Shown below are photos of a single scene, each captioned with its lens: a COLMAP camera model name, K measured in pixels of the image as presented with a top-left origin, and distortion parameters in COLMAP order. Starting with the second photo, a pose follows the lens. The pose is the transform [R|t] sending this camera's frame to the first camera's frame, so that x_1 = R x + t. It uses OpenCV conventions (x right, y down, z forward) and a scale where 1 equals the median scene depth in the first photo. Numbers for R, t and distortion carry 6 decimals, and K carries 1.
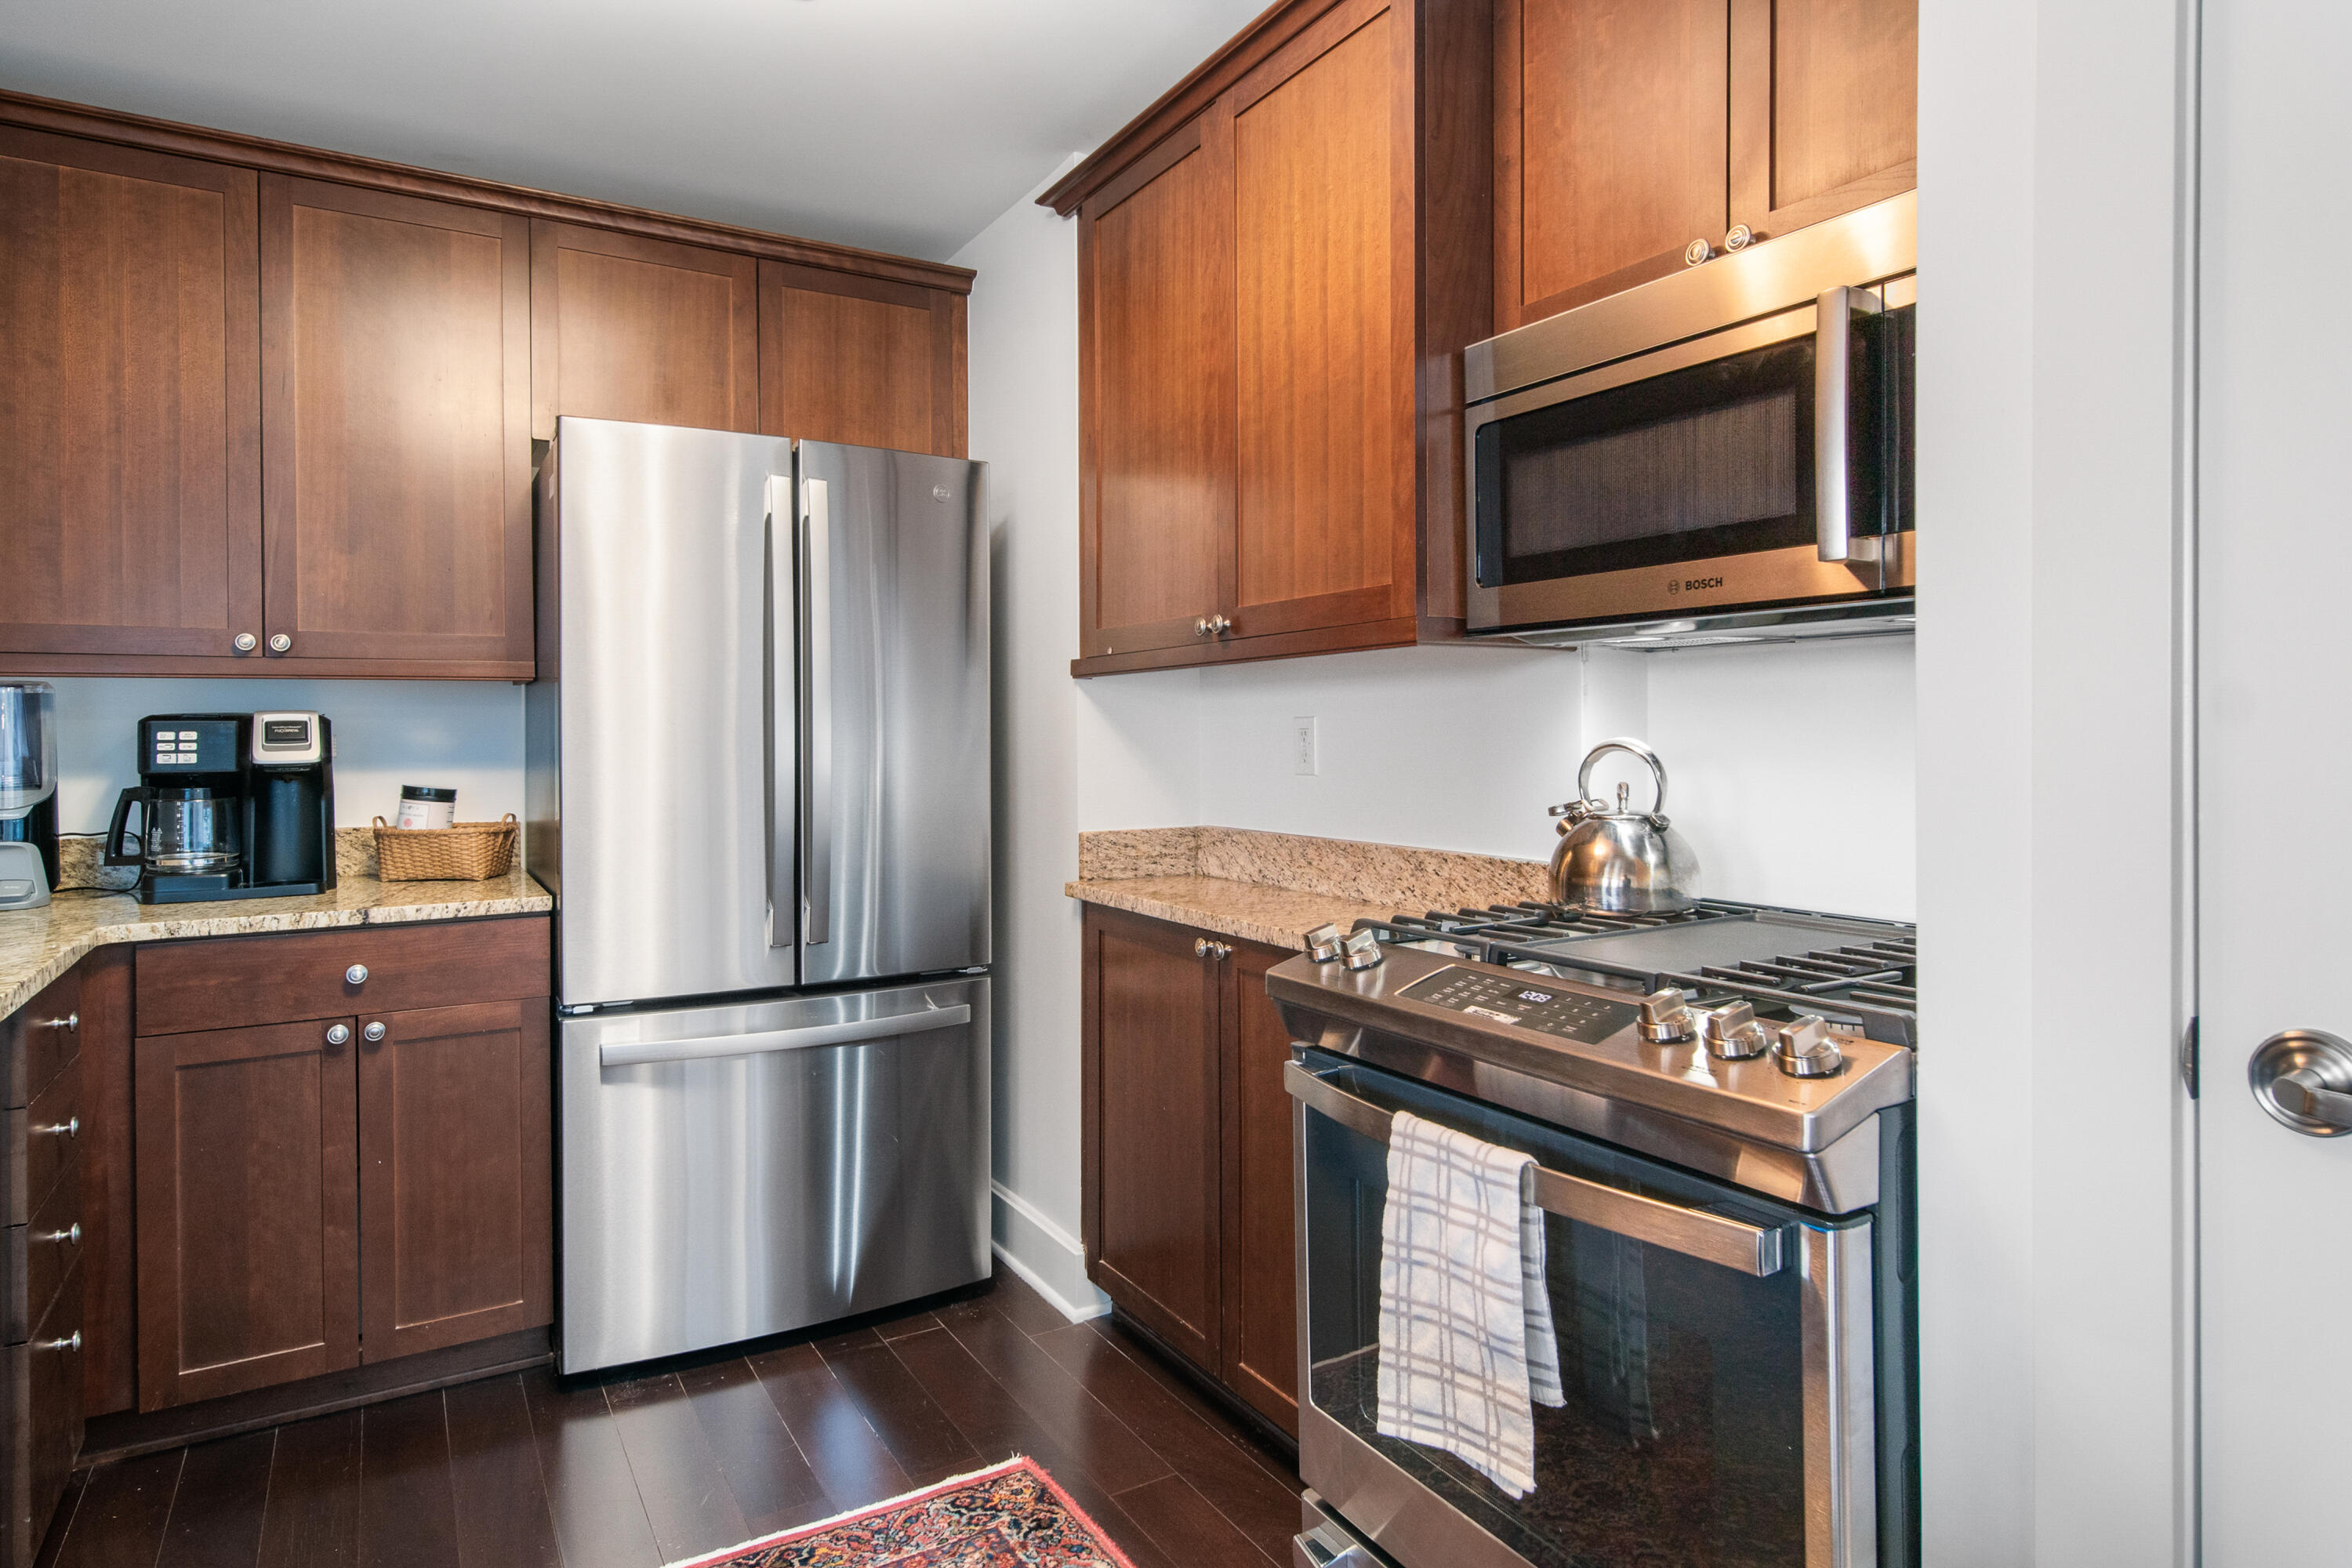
lens RADIAL K [[1282.1, 0, 1169.5], [0, 1282.1, 733.0], [0, 0, 1]] dist [-0.003466, 0.001483]
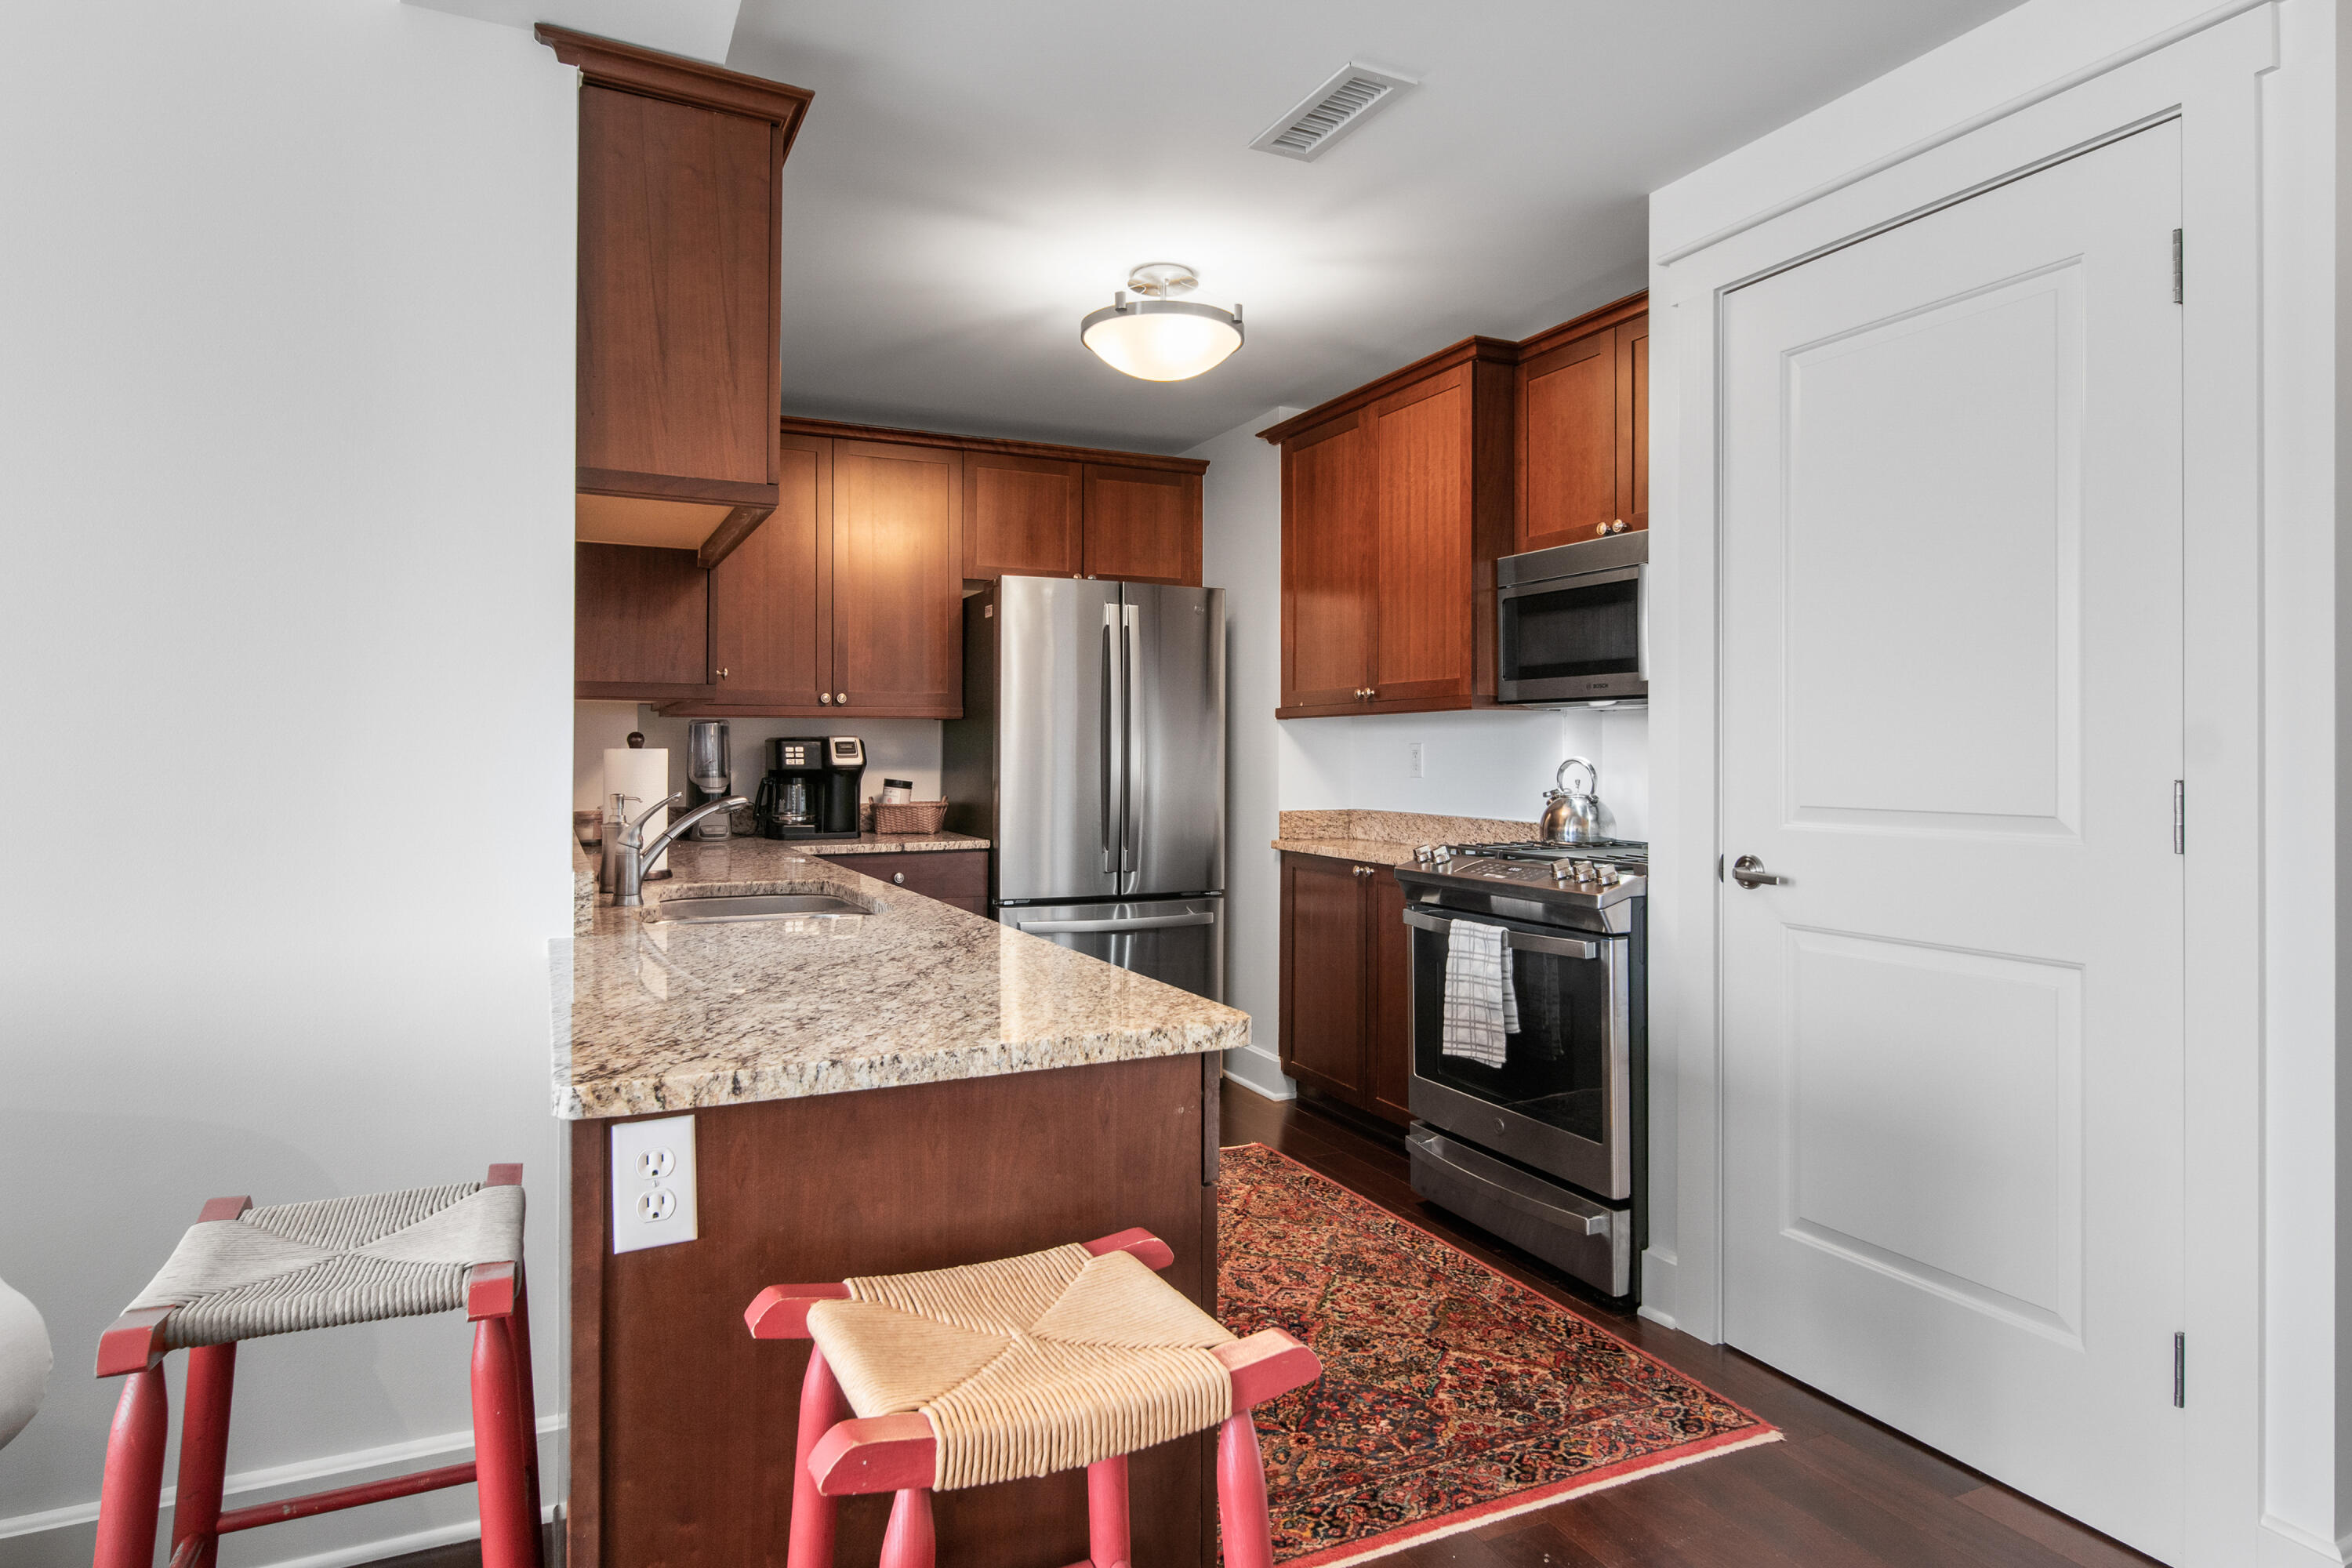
lens RADIAL K [[1282.1, 0, 1196.1], [0, 1282.1, 748.2], [0, 0, 1]] dist [-0.003466, 0.001483]
pose [[0.997714, 0.007712, -0.067130, -0.079344], [-0.007864, 0.999967, -0.002000, -0.000635], [0.067112, 0.002523, 0.997742, -0.806986]]
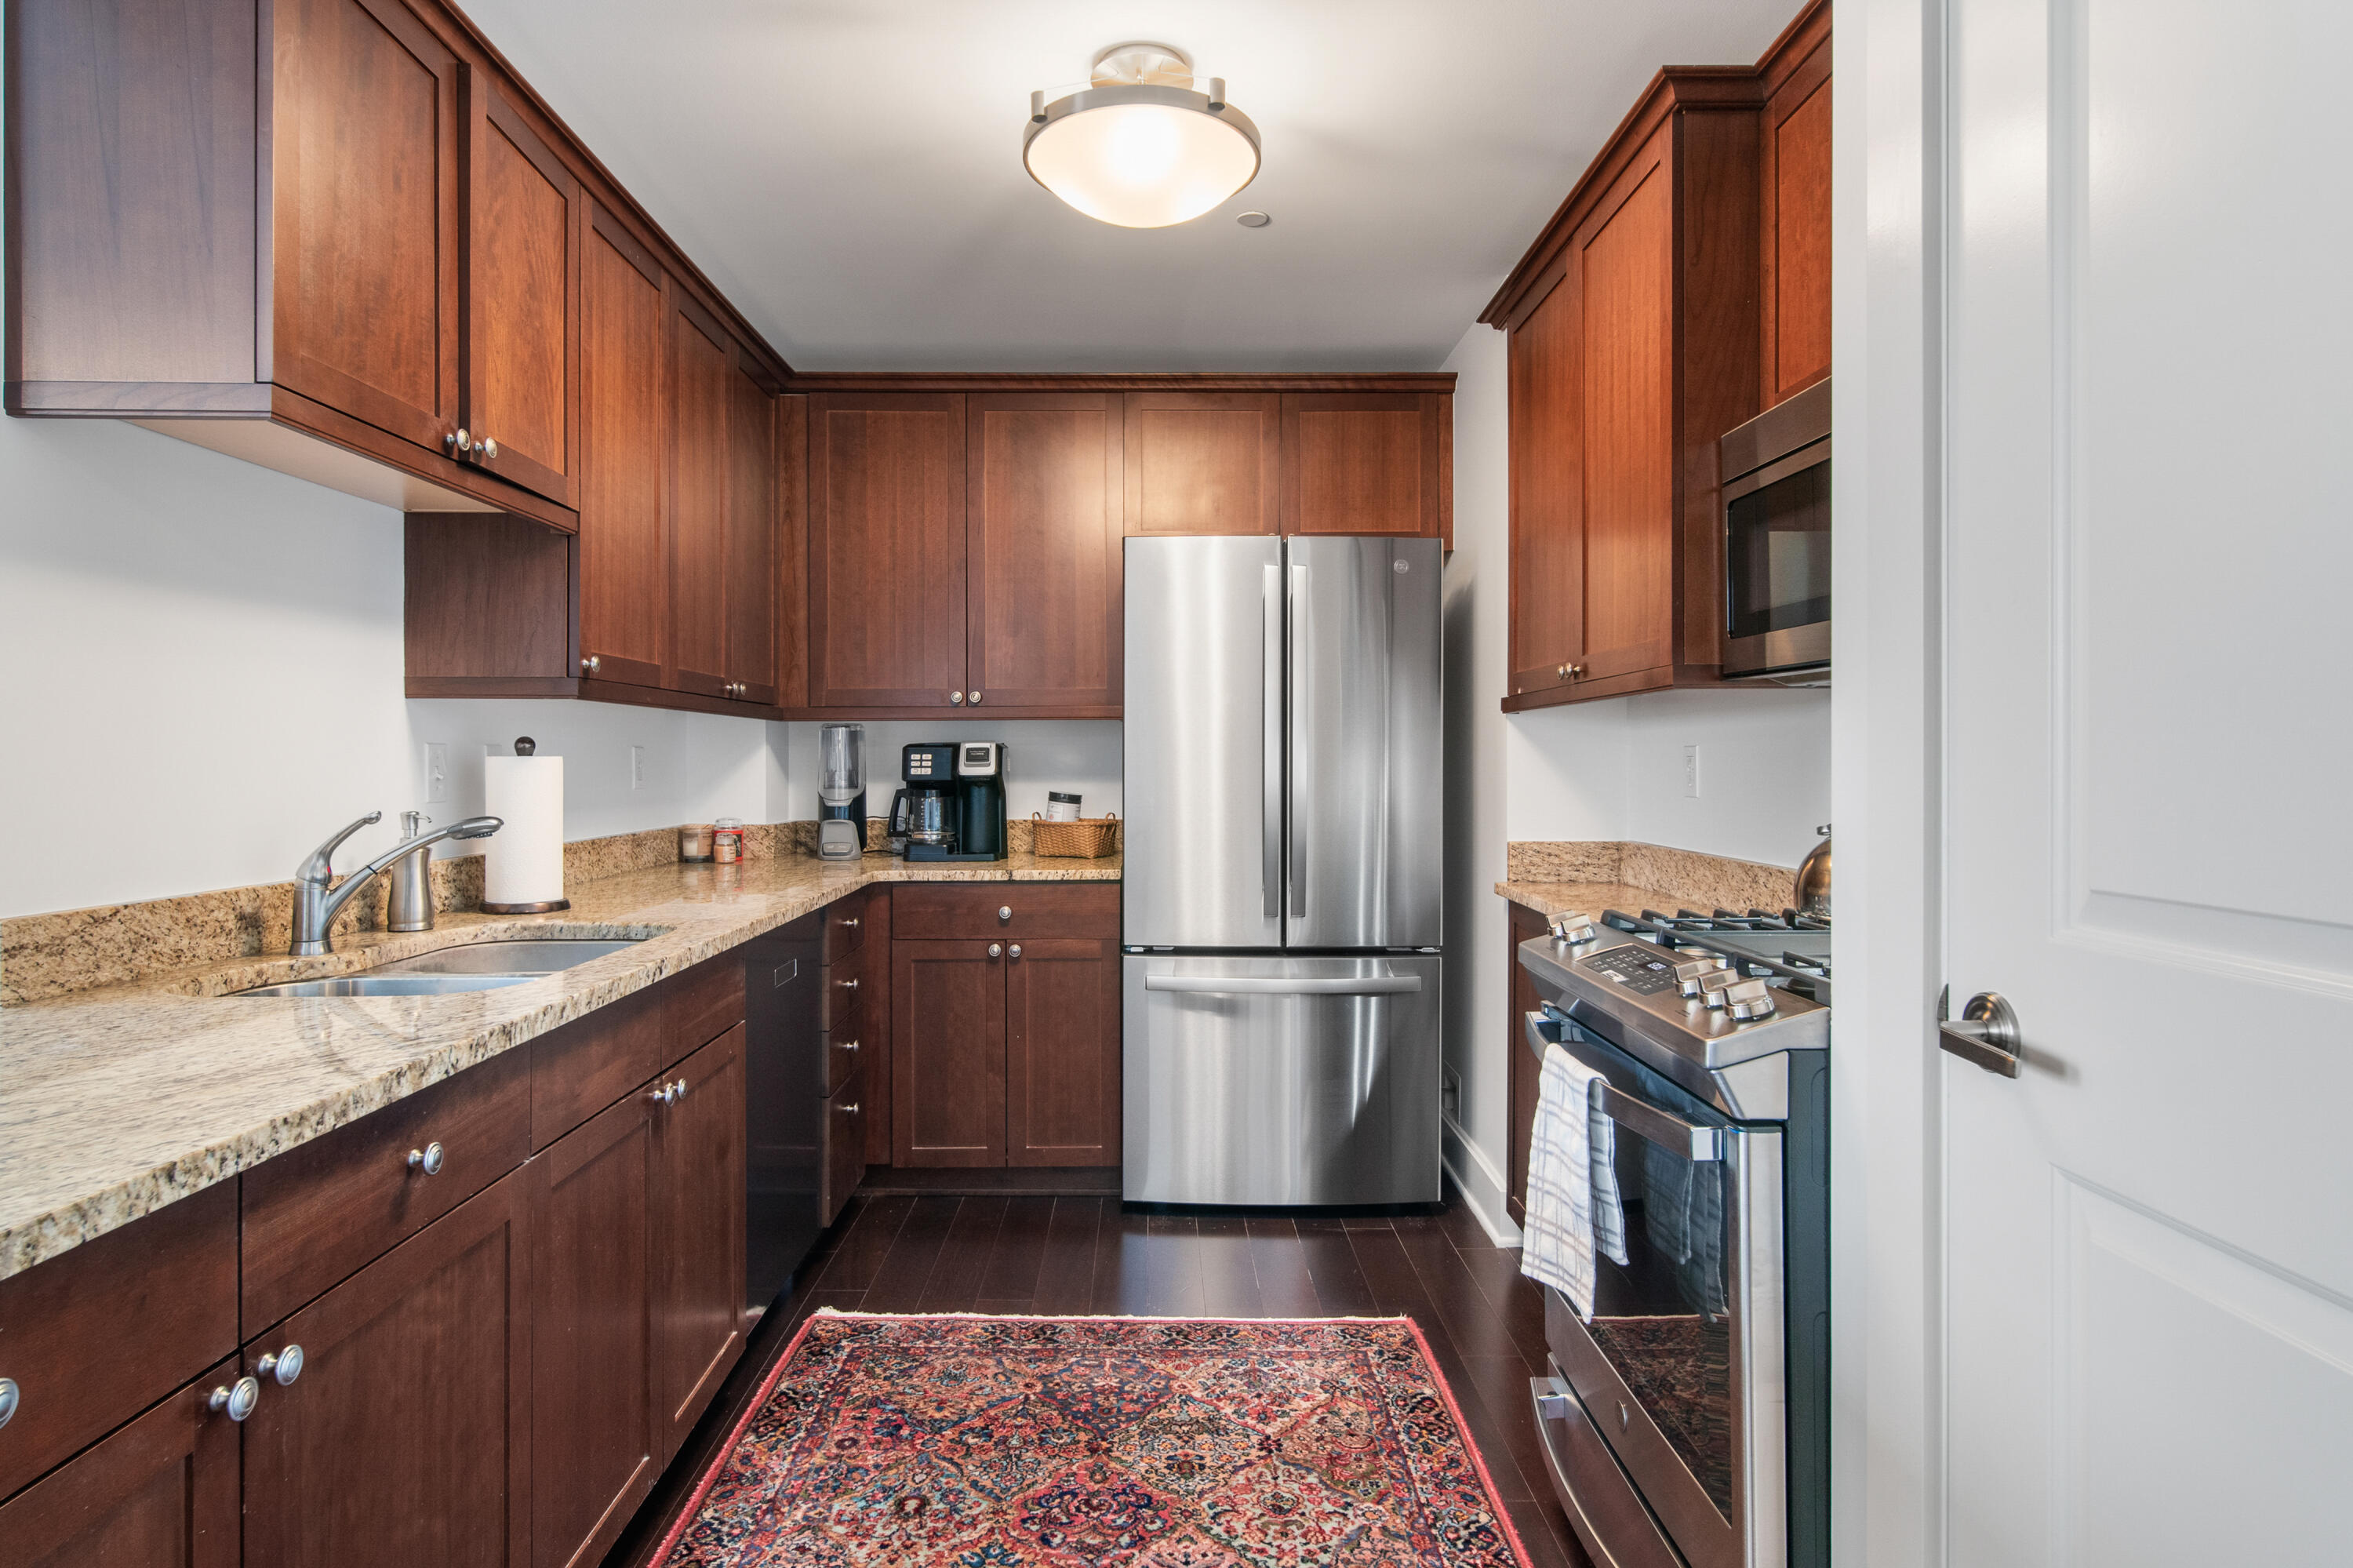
lens RADIAL K [[1282.7, 0, 1197.5], [0, 1282.7, 752.5], [0, 0, 1]] dist [-0.003466, 0.001483]
pose [[0.866691, 0.003929, -0.498829, 0.324000], [-0.004710, 0.999989, -0.000307, -0.004639], [0.498823, 0.002616, 0.866700, -0.215847]]
